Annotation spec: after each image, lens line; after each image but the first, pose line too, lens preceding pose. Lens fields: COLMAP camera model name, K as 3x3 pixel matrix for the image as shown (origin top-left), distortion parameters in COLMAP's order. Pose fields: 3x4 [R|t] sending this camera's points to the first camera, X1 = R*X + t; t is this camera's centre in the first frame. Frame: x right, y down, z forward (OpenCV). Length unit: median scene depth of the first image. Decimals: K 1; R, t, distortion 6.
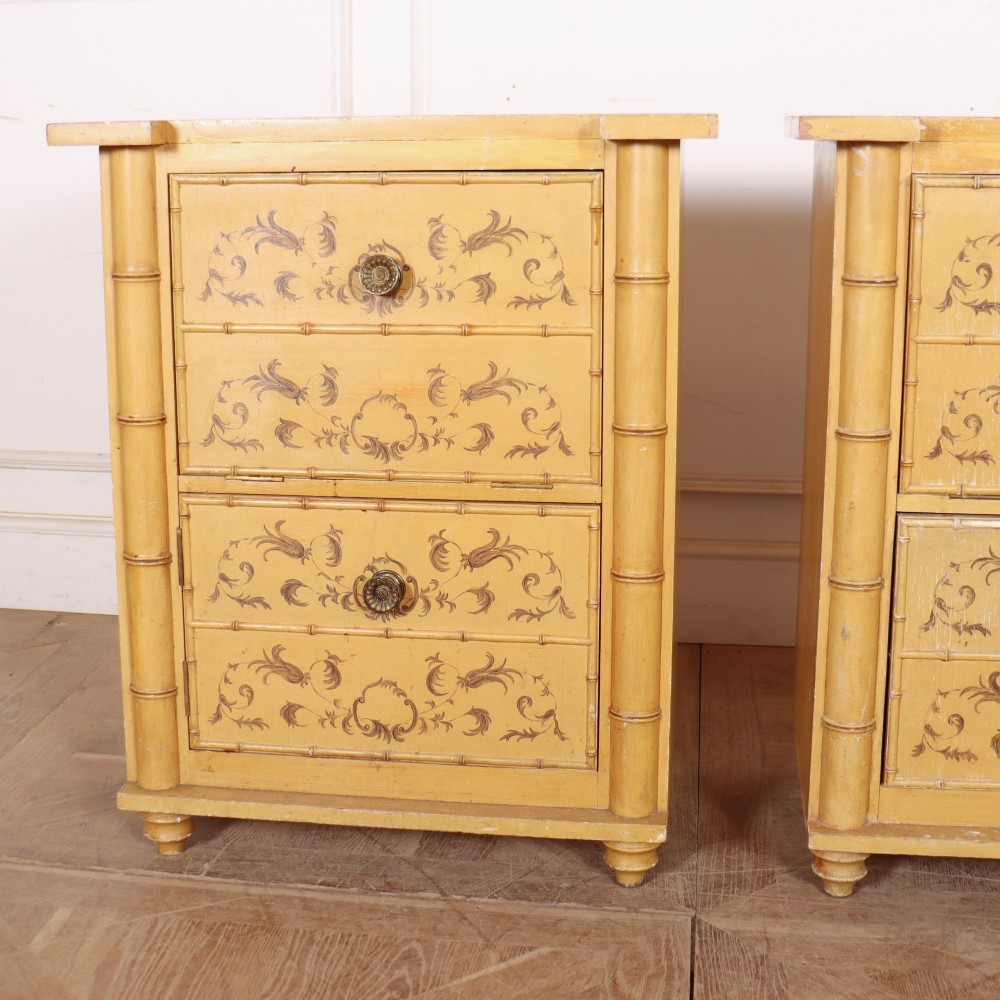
lens RADIAL K [[1684.9, 0, 426.2], [0, 1684.9, 427.3], [0, 0, 1]] dist [-0.153489, 0.000000]
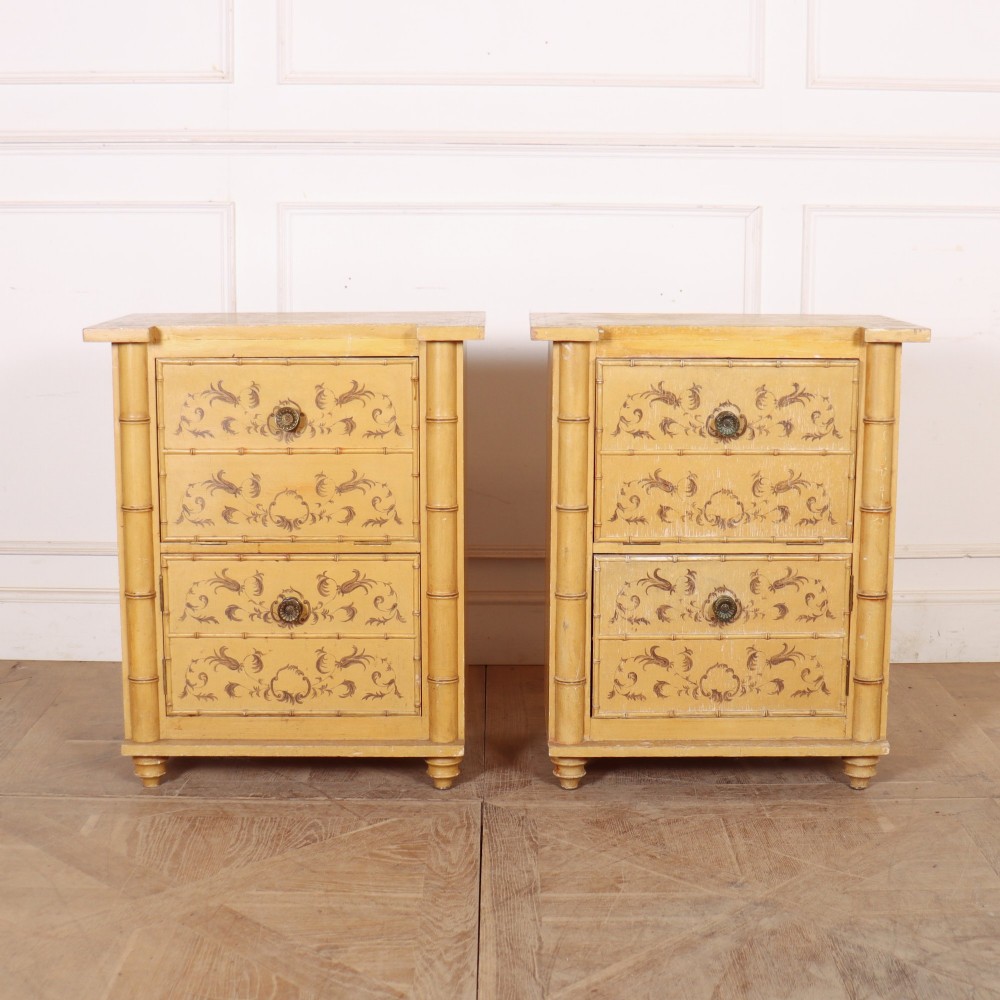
lens RADIAL K [[2179.7, 0, 533.2], [0, 2179.7, 567.6], [0, 0, 1]] dist [-0.102994, 0.000000]
pose [[0.984176, -0.021426, 0.175892, -0.166165], [0.020656, 0.999767, 0.006208, 0.048263], [-0.175984, -0.002476, 0.984390, -1.150700]]
